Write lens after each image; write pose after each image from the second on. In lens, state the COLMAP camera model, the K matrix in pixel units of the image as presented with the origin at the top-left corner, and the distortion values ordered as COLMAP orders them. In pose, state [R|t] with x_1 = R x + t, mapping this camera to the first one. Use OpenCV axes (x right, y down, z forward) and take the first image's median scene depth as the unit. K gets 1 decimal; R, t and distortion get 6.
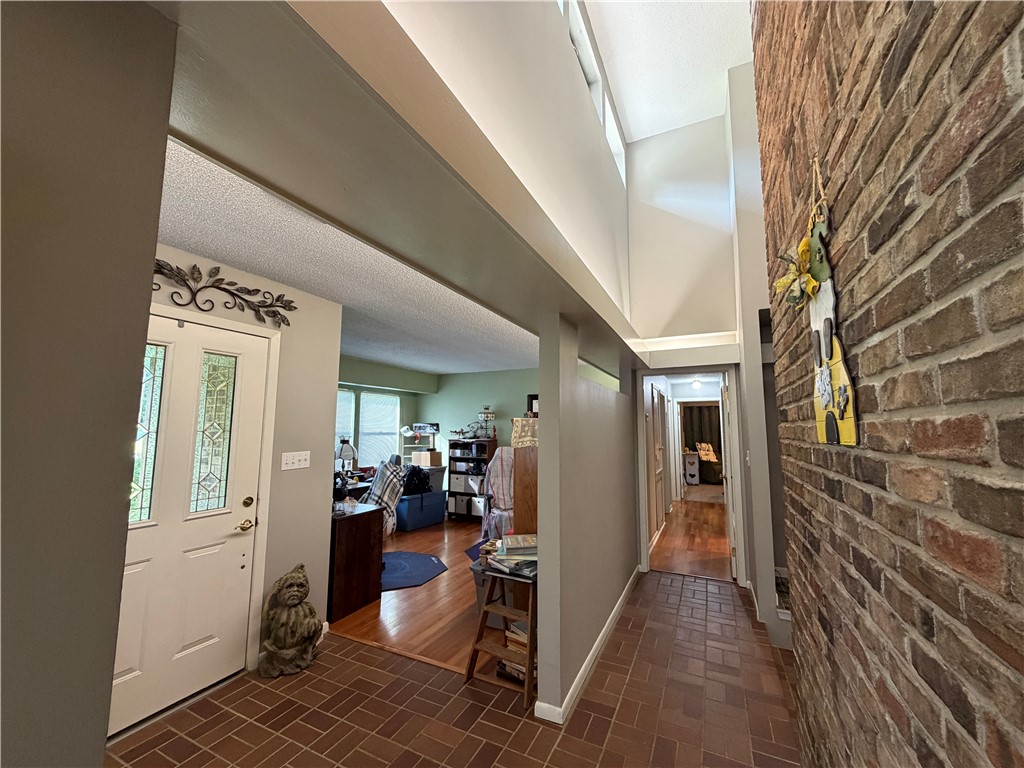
lens RADIAL K [[410.0, 0, 512.0], [0, 410.0, 384.0], [0, 0, 1]] dist [-0.000221, -0.000102]
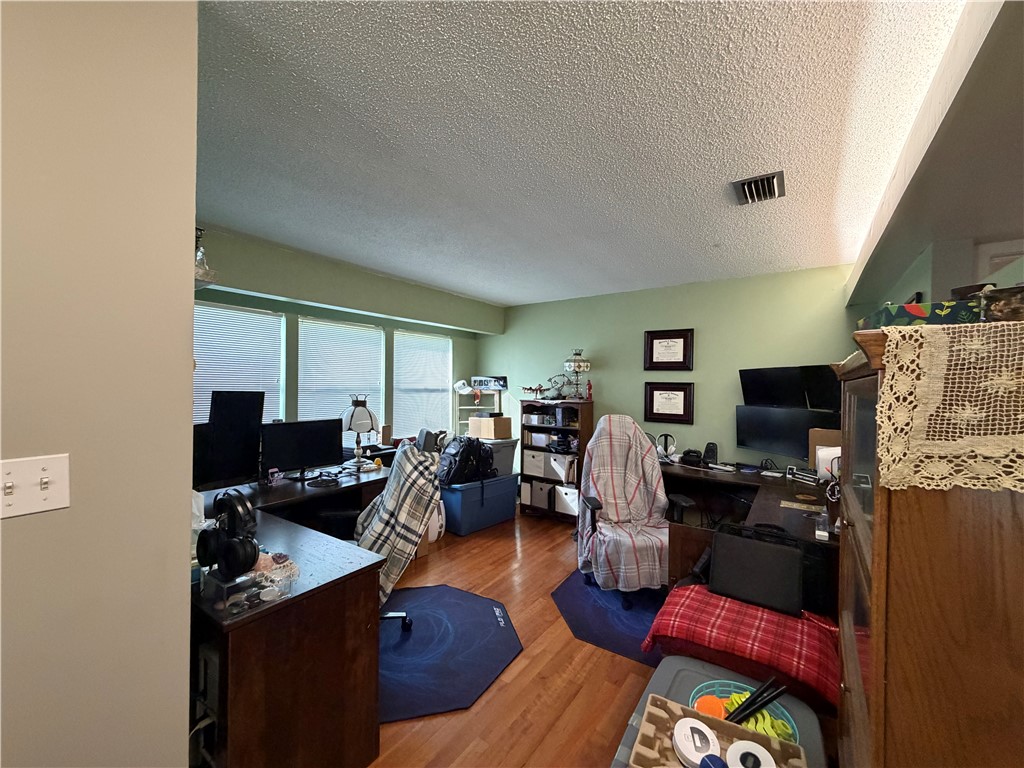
lens RADIAL K [[410.0, 0, 512.0], [0, 410.0, 384.0], [0, 0, 1]] dist [-0.000221, -0.000102]
pose [[0.985783, 0.008544, -0.167806, -0.056007], [0.009282, 0.994412, 0.105159, 0.037953], [0.167767, -0.105222, 0.980195, 0.339480]]
